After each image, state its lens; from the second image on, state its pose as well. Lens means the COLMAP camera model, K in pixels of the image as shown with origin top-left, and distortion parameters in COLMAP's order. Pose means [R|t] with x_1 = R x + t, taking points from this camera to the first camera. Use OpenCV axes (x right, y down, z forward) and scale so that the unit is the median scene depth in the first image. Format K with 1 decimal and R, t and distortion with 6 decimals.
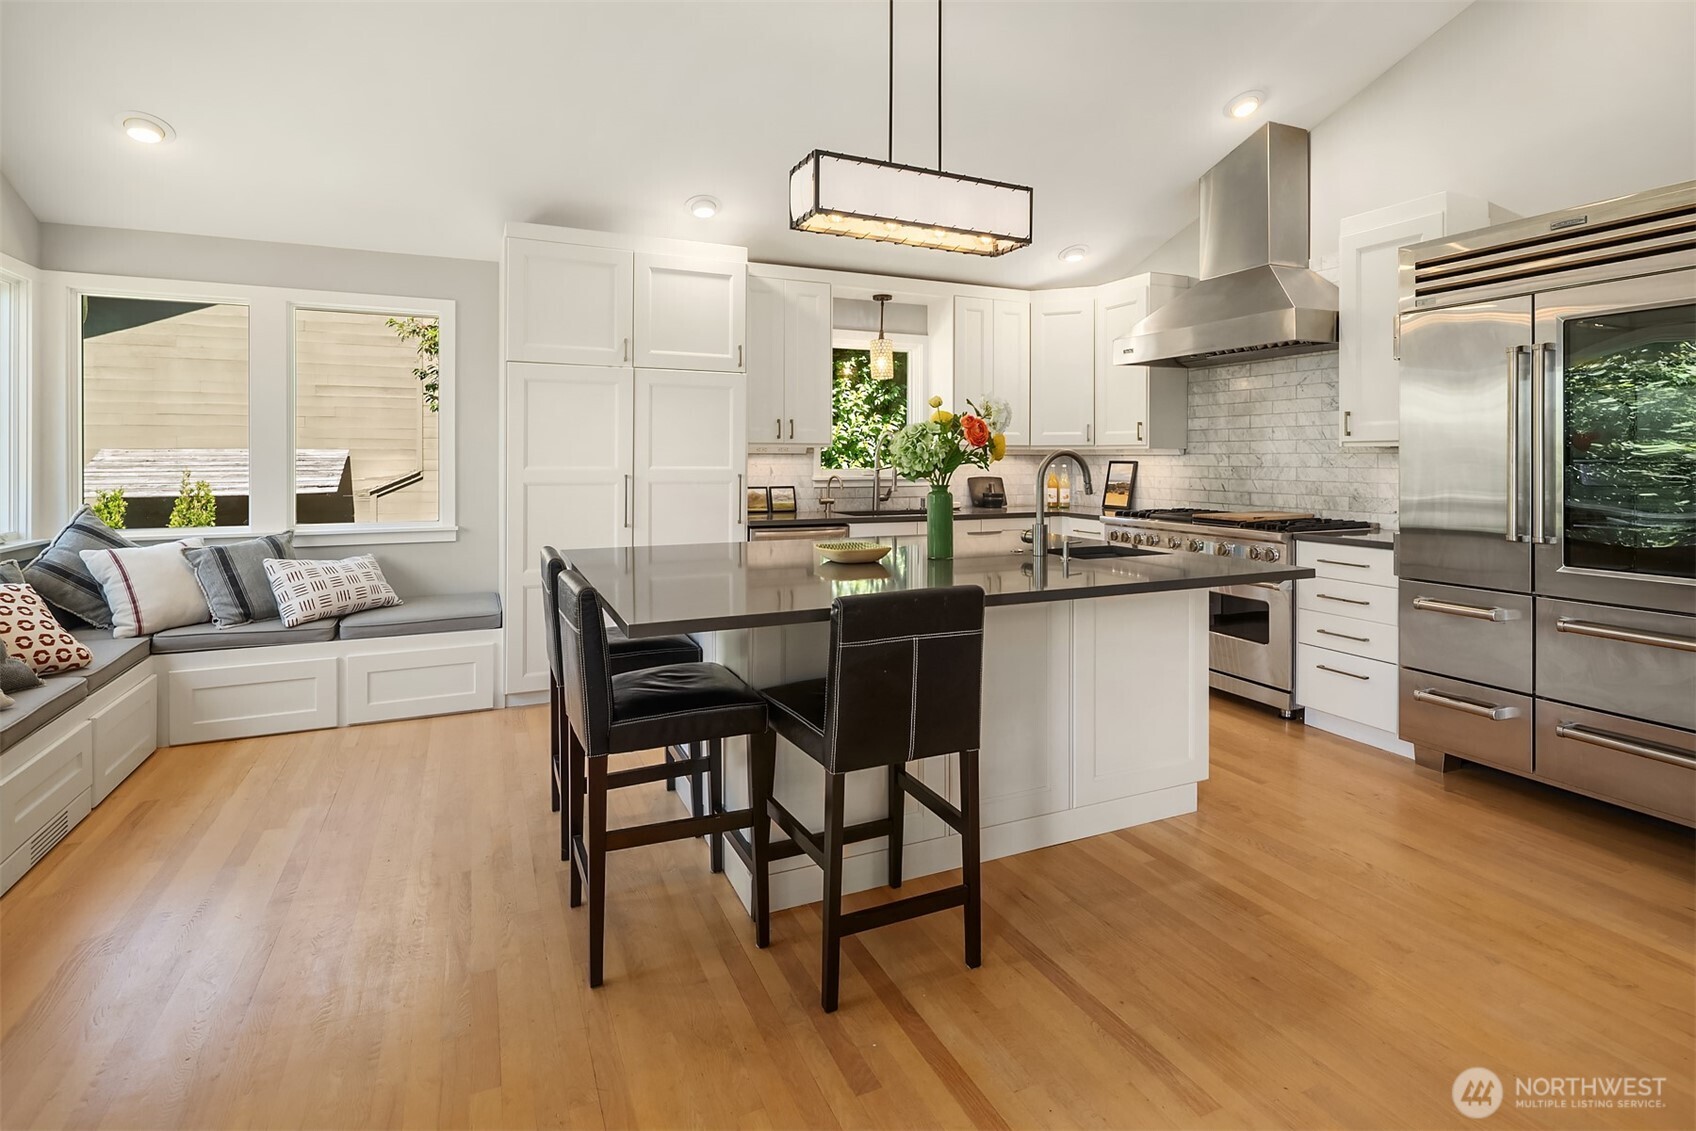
lens RADIAL K [[826.5, 0, 847.7], [0, 826.5, 462.5], [0, 0, 1]] dist [-0.001447, -0.000503]
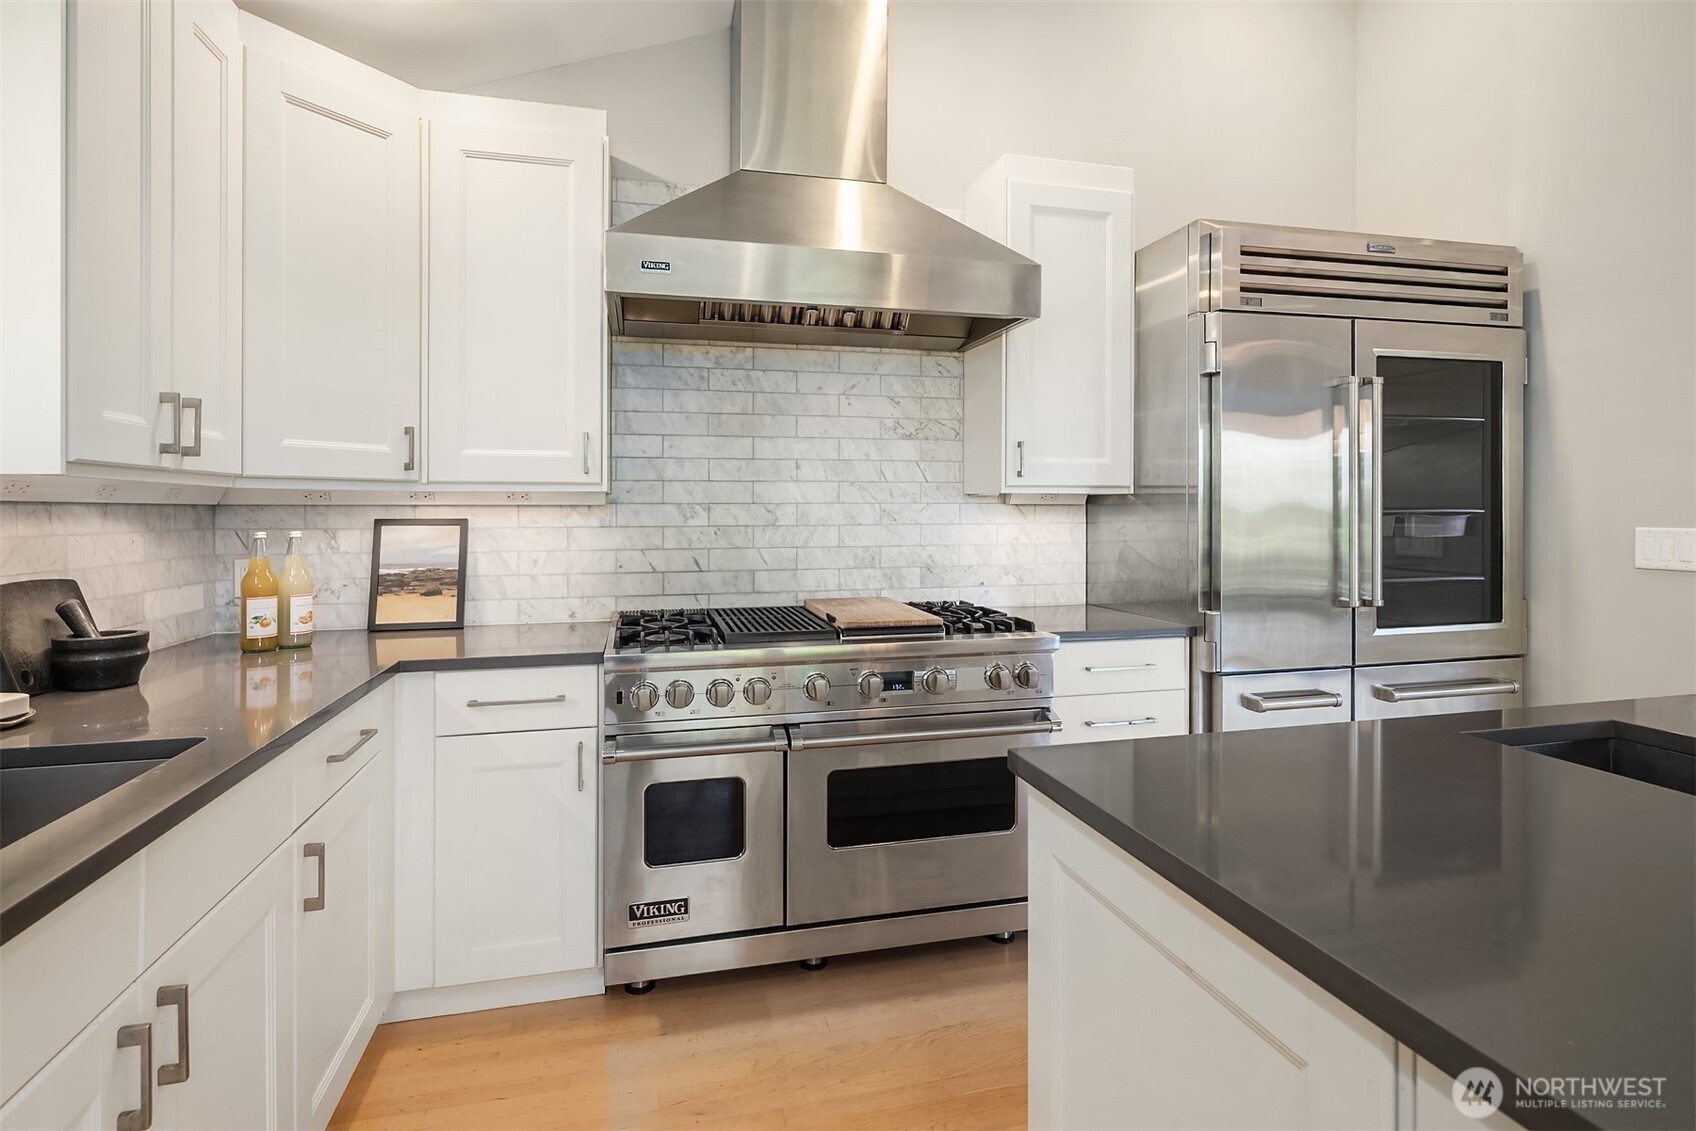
lens RADIAL K [[851.0, 0, 849.2], [0, 851.0, 512.4], [0, 0, 1]] dist [0.001056, -0.000062]
pose [[0.173689, -0.004306, 0.984791, -0.091740], [0.008935, 0.999956, 0.002796, -0.005766], [-0.984760, 0.008314, 0.173719, 0.878149]]
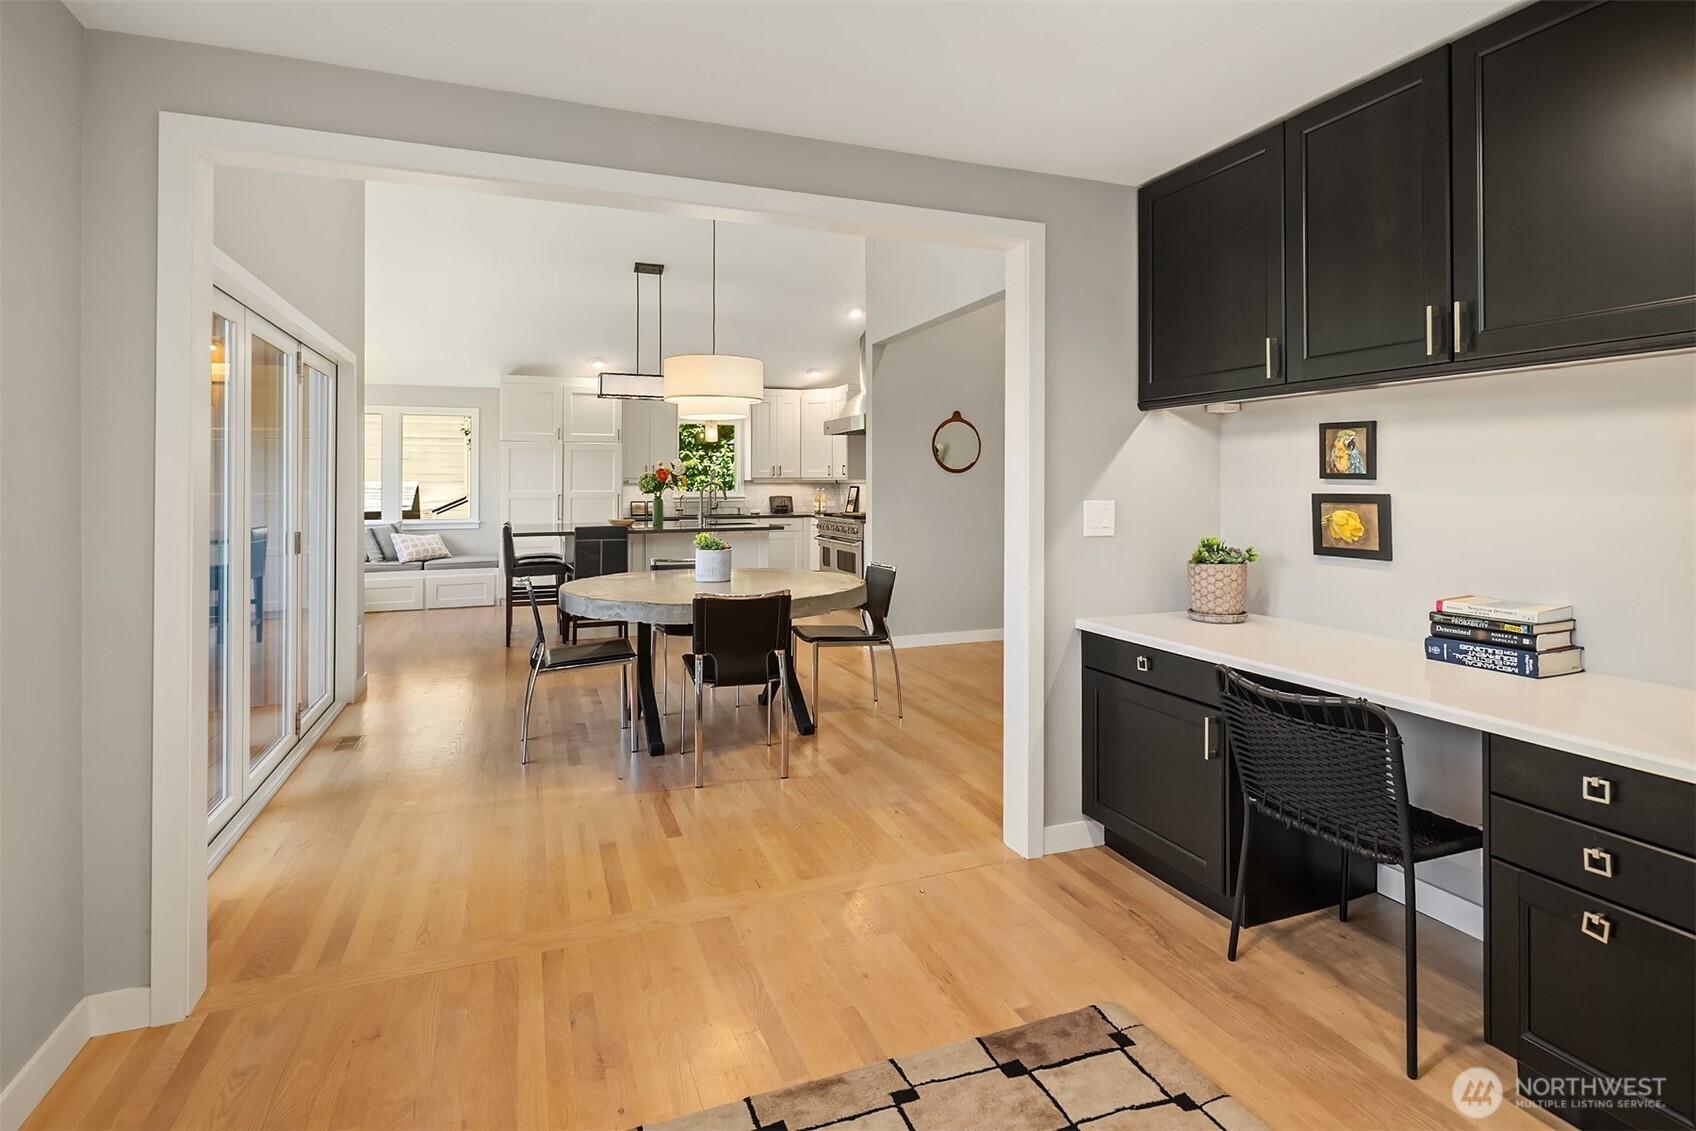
lens RADIAL K [[845.2, 0, 853.2], [0, 845.2, 473.4], [0, 0, 1]] dist [0.001608, 0.000240]
pose [[0.998497, -0.006767, -0.054386, 0.538113], [0.005758, 0.999809, -0.018683, 0.005442], [0.054502, 0.018341, 0.998345, -0.987094]]
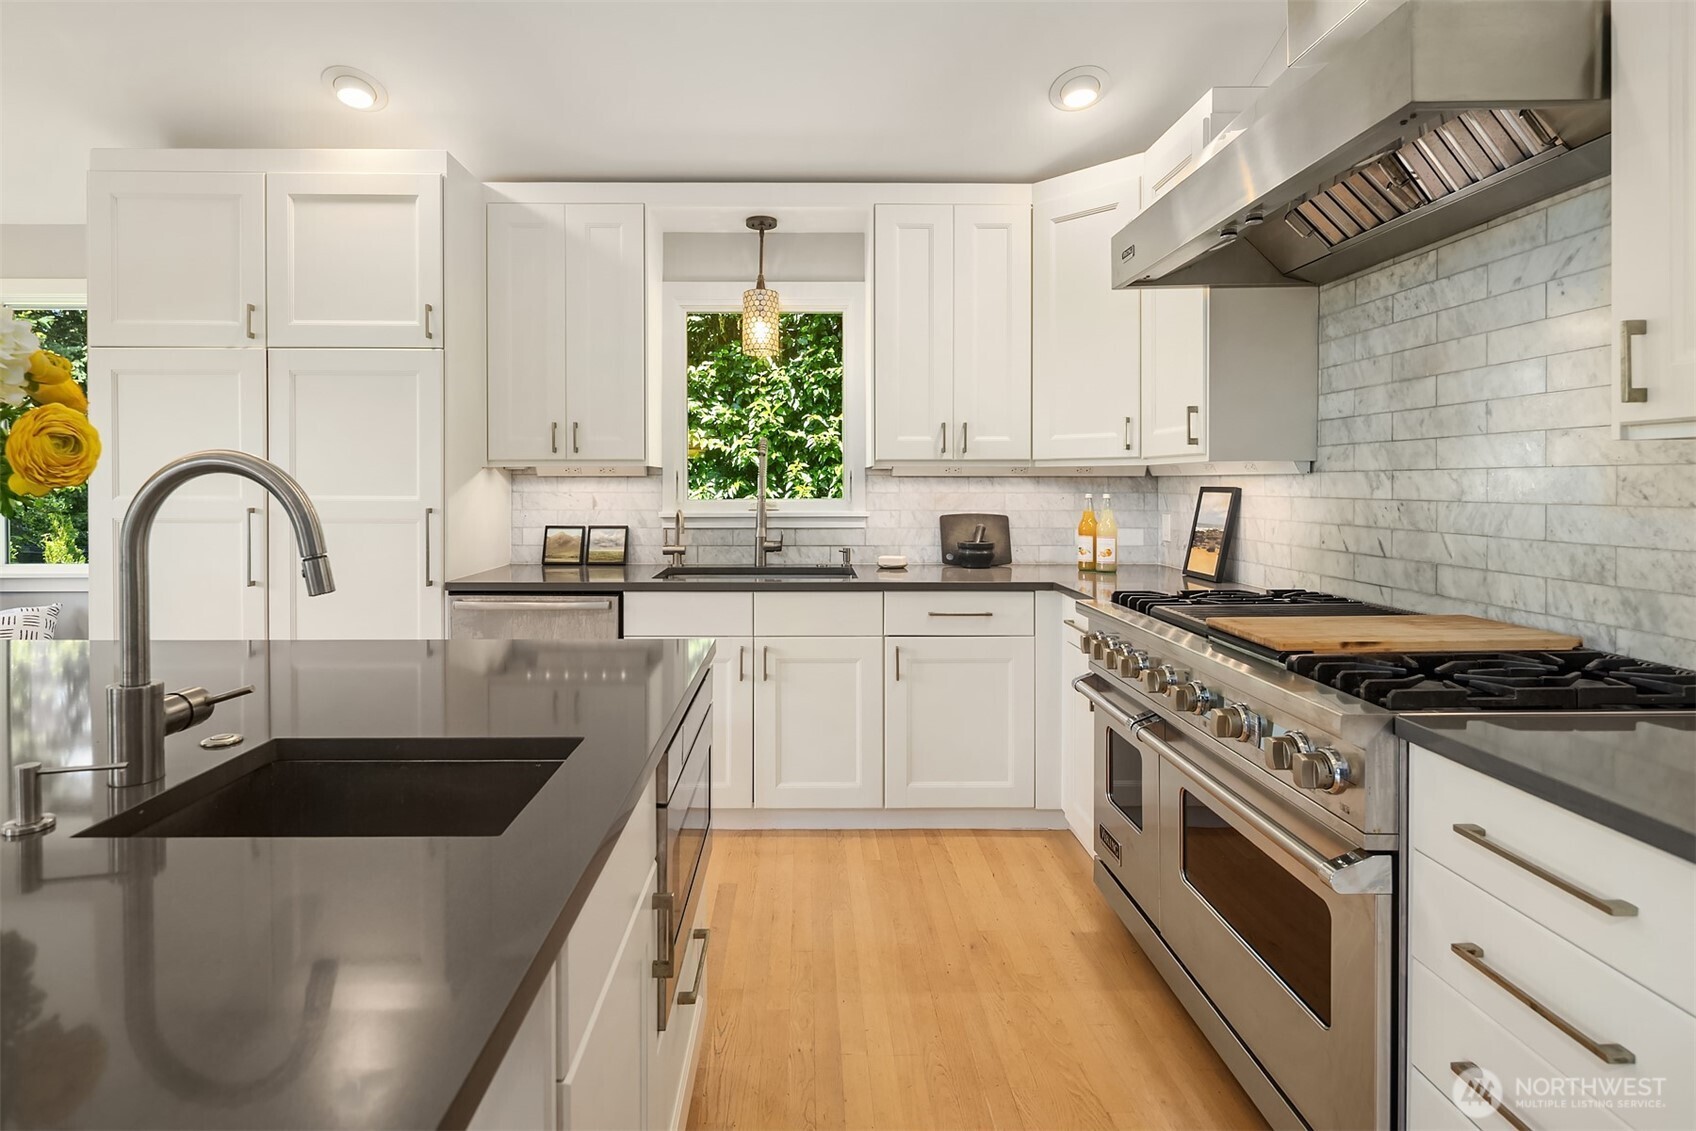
lens RADIAL K [[844.9, 0, 810.9], [0, 844.9, 489.5], [0, 0, 1]] dist [0.001134, -0.000517]
pose [[0.913652, 0.000931, -0.406496, 0.395925], [-0.000461, 0.999999, 0.001254, -0.001038], [0.406497, -0.000958, 0.913652, 0.520185]]
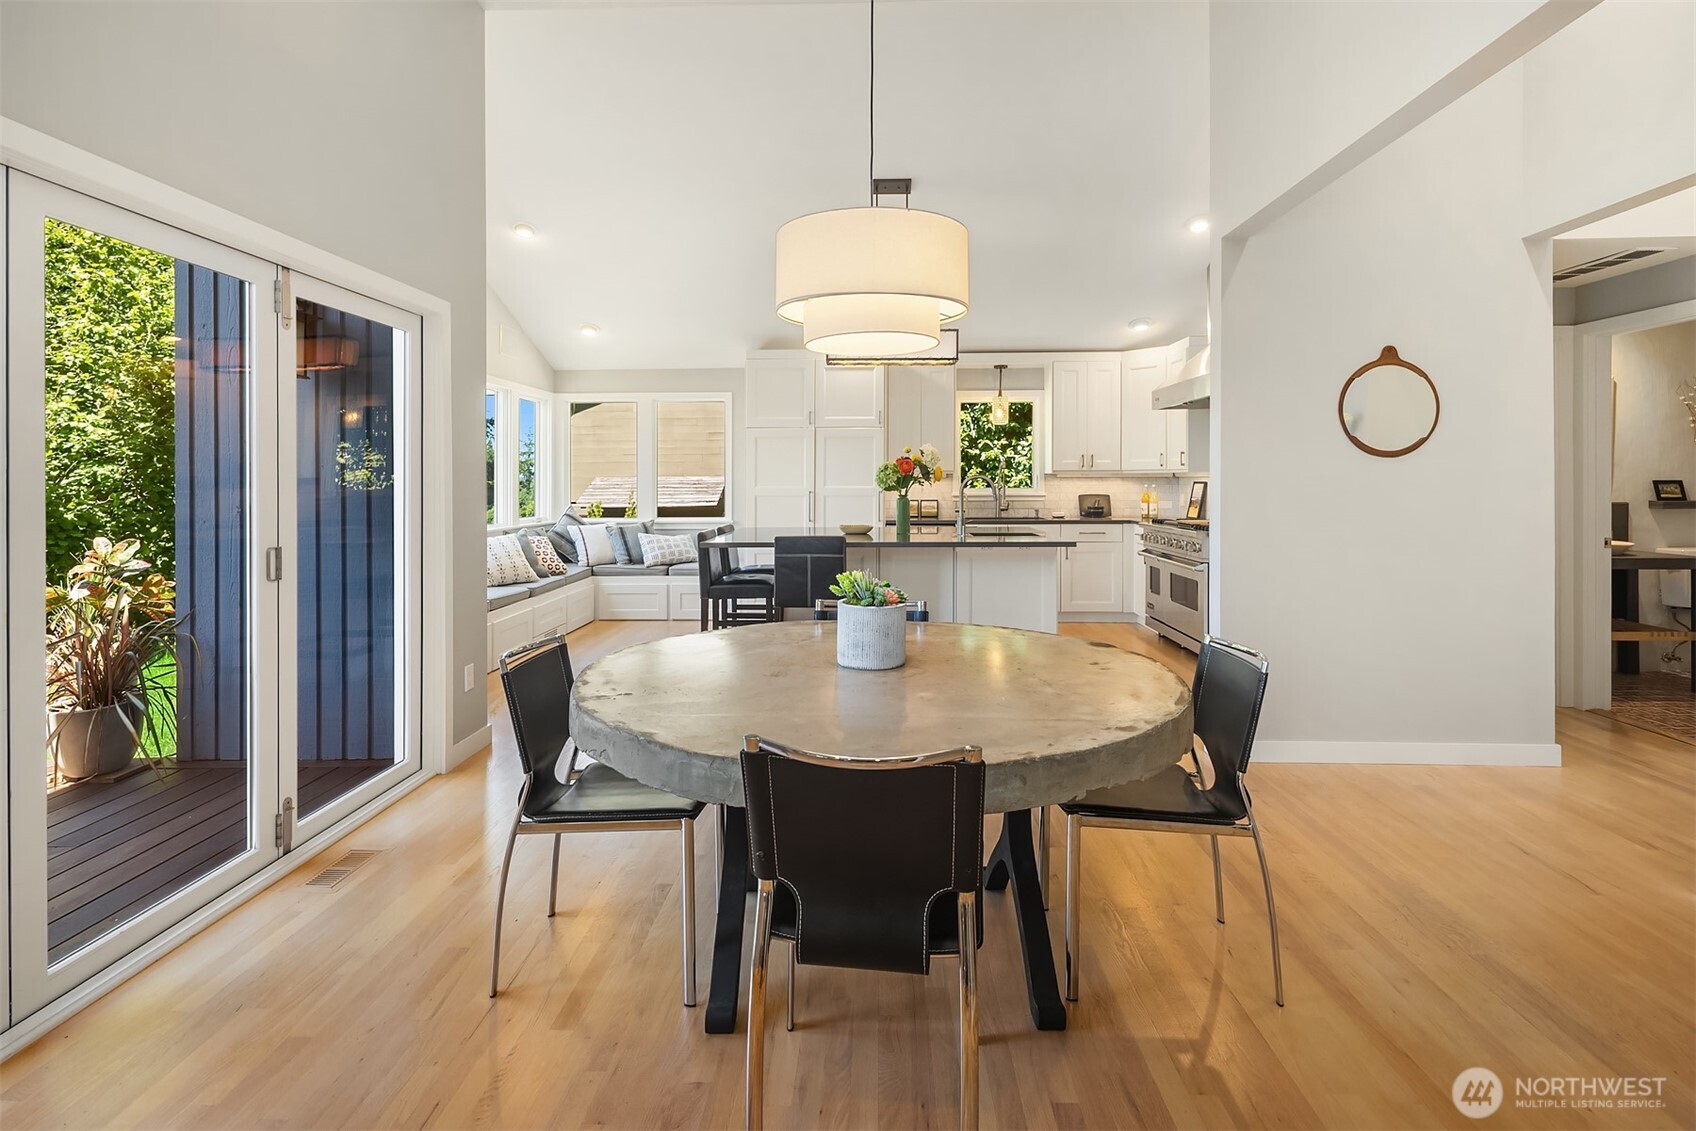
lens RADIAL K [[832.9, 0, 842.6], [0, 832.9, 481.8], [0, 0, 1]] dist [0.001080, 0.000134]
pose [[0.891458, -0.004712, -0.453079, 0.531400], [0.002443, 0.999981, -0.005591, 0.005340], [0.453096, 0.003877, 0.891453, -0.466580]]
